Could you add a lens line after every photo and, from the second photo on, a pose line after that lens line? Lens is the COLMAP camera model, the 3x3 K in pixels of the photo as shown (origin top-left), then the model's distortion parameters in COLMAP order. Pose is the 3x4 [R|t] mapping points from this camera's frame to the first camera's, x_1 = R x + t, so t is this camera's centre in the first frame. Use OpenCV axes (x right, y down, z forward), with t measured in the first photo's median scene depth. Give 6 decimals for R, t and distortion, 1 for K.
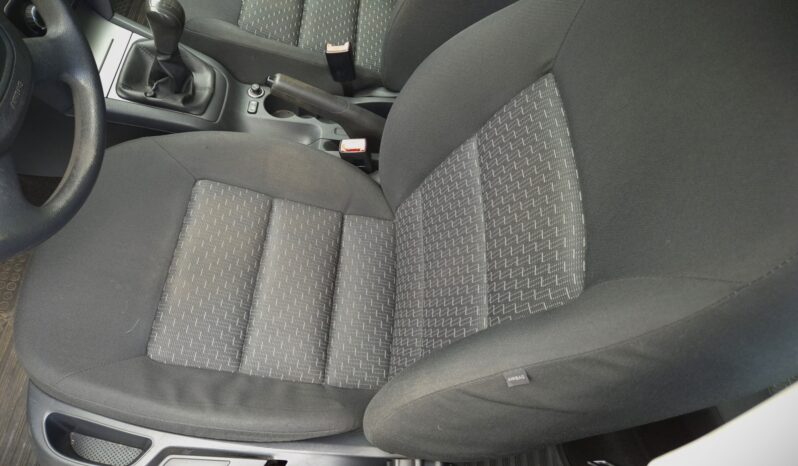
lens RADIAL K [[559.1, 0, 406.3], [0, 559.1, 244.5], [0, 0, 1]] dist [0.067428, -0.067321]
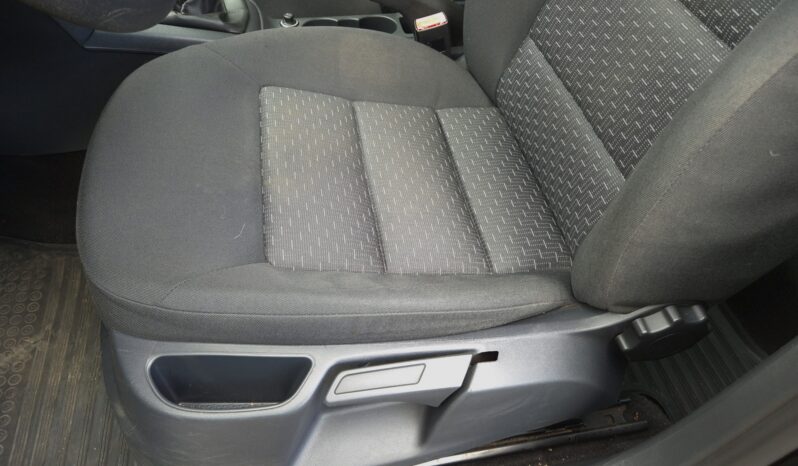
lens RADIAL K [[559.1, 0, 406.3], [0, 559.1, 244.5], [0, 0, 1]] dist [0.067428, -0.067321]
pose [[0.969815, -0.229700, 0.081837, -0.288654], [0.240082, 0.958193, -0.155652, 0.278541], [-0.042662, 0.170602, 0.984416, 0.235494]]
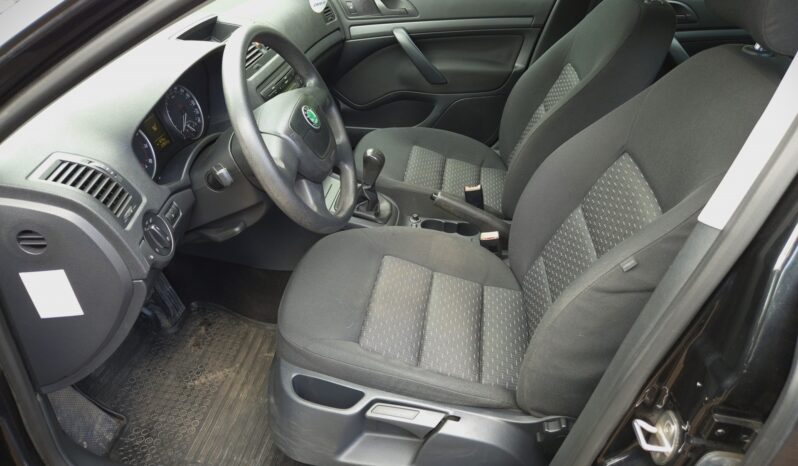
lens RADIAL K [[578.6, 0, 398.0], [0, 578.6, 221.2], [0, 0, 1]] dist [0.051201, -0.001672]
pose [[0.989670, -0.033027, -0.139506, -0.124397], [-0.037459, 0.879724, -0.474006, 0.520725], [0.138382, 0.474336, 0.869400, -0.345638]]
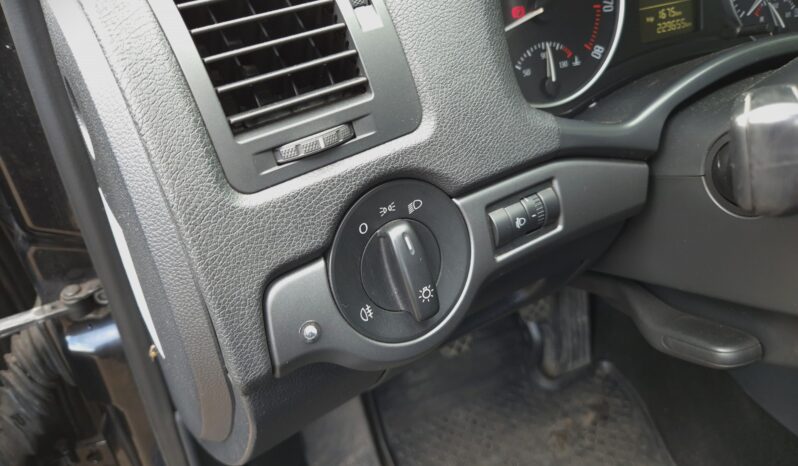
lens RADIAL K [[559.1, 0, 406.3], [0, 559.1, 244.5], [0, 0, 1]] dist [0.067428, -0.067321]
pose [[0.450976, 0.427614, -0.783432, -0.473664], [-0.728450, 0.683537, -0.046237, 0.081015], [0.515734, 0.591543, 0.619755, 0.319538]]
